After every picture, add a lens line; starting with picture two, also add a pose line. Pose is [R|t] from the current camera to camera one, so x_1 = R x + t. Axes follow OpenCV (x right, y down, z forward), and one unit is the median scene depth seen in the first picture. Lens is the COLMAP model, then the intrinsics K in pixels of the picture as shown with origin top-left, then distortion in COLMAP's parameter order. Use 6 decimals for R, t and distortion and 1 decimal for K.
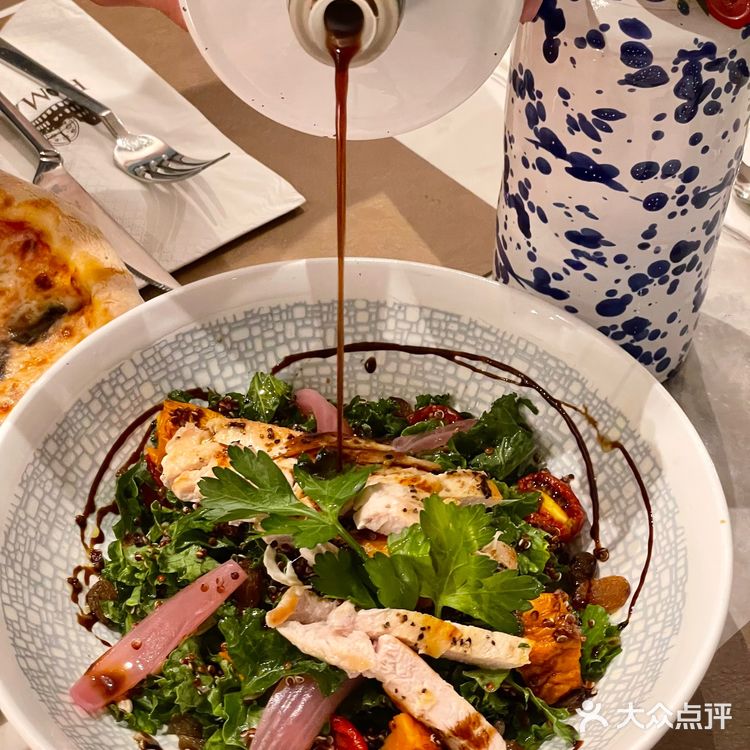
lens RADIAL K [[1470.6, 0, 375.0], [0, 1470.6, 375.0], [0, 0, 1]] dist [0.012198, -0.017241]
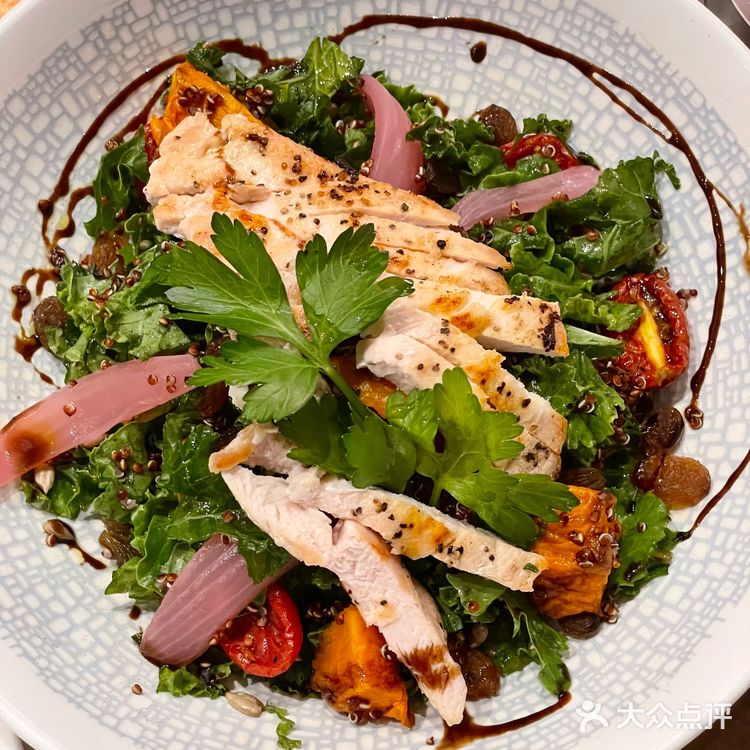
lens RADIAL K [[1470.6, 0, 375.0], [0, 1470.6, 375.0], [0, 0, 1]] dist [0.012198, -0.017241]
pose [[0.962741, 0.255322, -0.089109, 0.057425], [-0.185769, 0.863880, 0.468189, -0.215421], [0.196518, -0.434191, 0.879124, 0.311414]]
